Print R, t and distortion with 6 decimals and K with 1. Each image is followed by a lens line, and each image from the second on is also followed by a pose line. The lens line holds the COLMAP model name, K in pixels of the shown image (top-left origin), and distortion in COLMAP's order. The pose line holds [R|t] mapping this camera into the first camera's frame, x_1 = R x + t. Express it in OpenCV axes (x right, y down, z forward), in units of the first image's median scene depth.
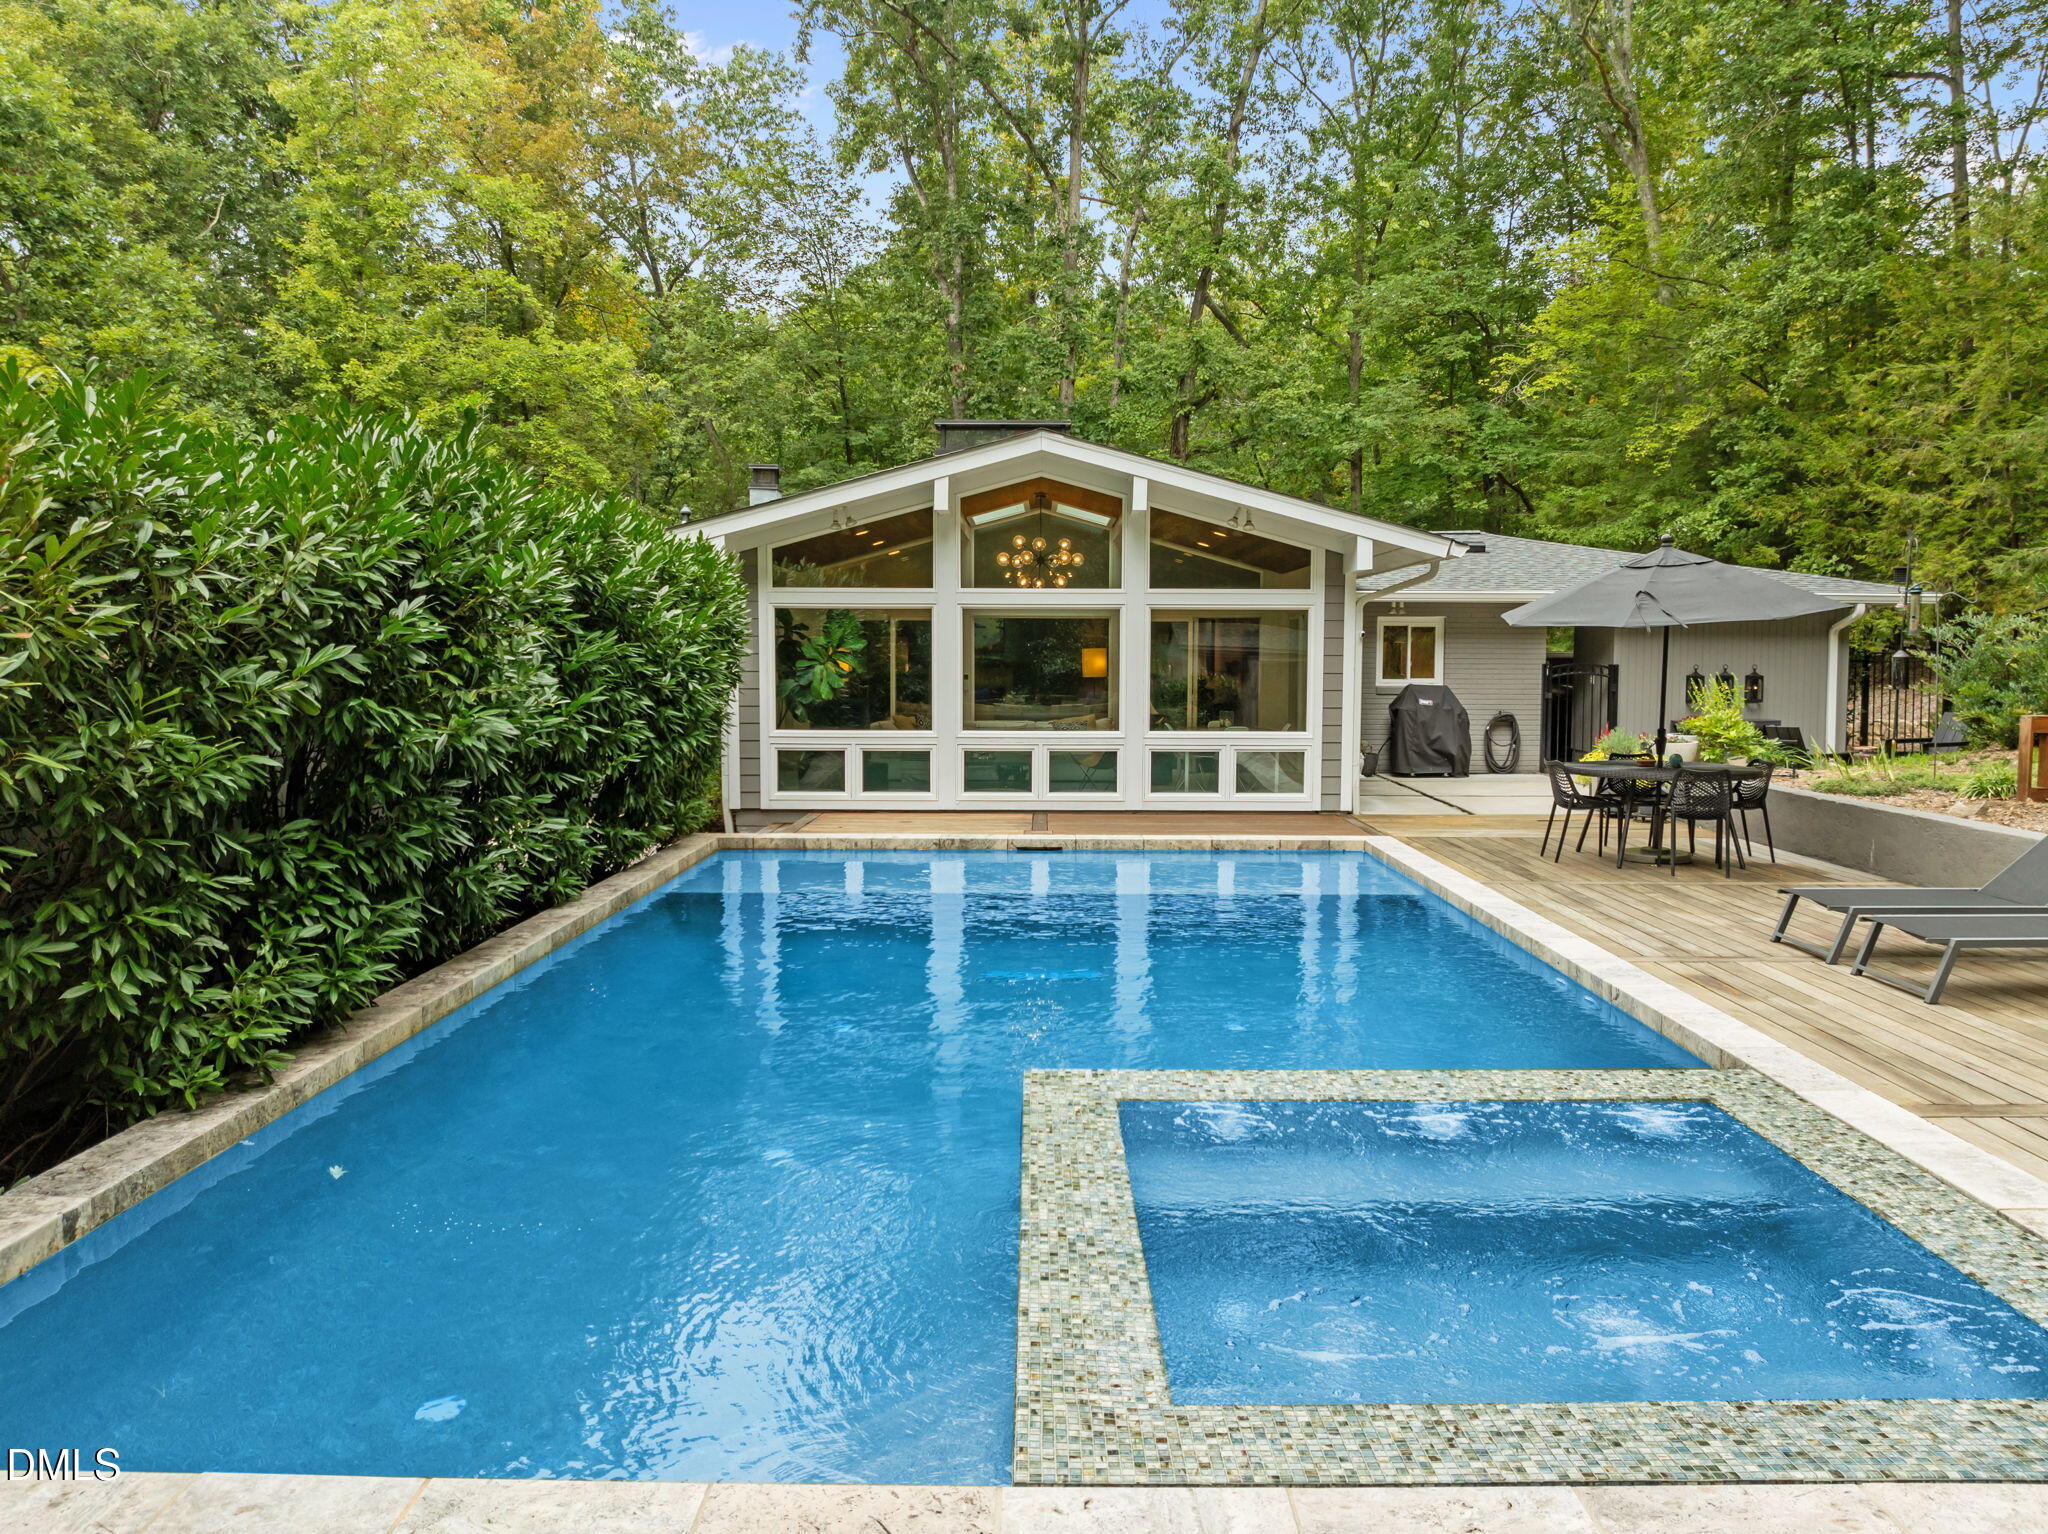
lens RADIAL K [[1501.9, 0, 1028.6], [0, 1501.9, 772.0], [0, 0, 1]] dist [-0.015756, -0.003235]
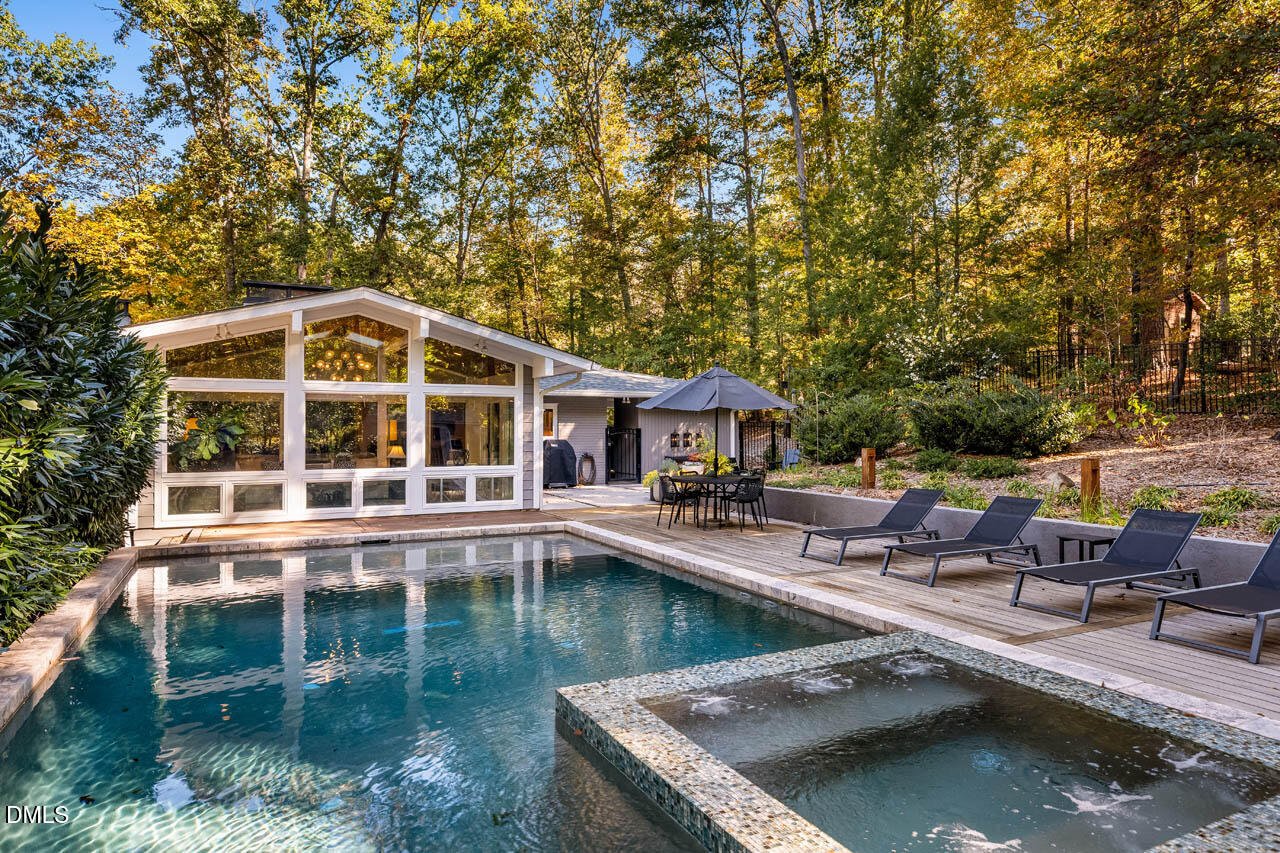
lens RADIAL K [[788.1, 0, 634.5], [0, 788.1, 418.0], [0, 0, 1]] dist [0.015745, -0.004939]
pose [[0.887765, 0.002903, 0.460289, -0.119004], [0.039417, 0.995827, -0.082306, 0.000002], [-0.458607, 0.091212, 0.883946, 0.103726]]
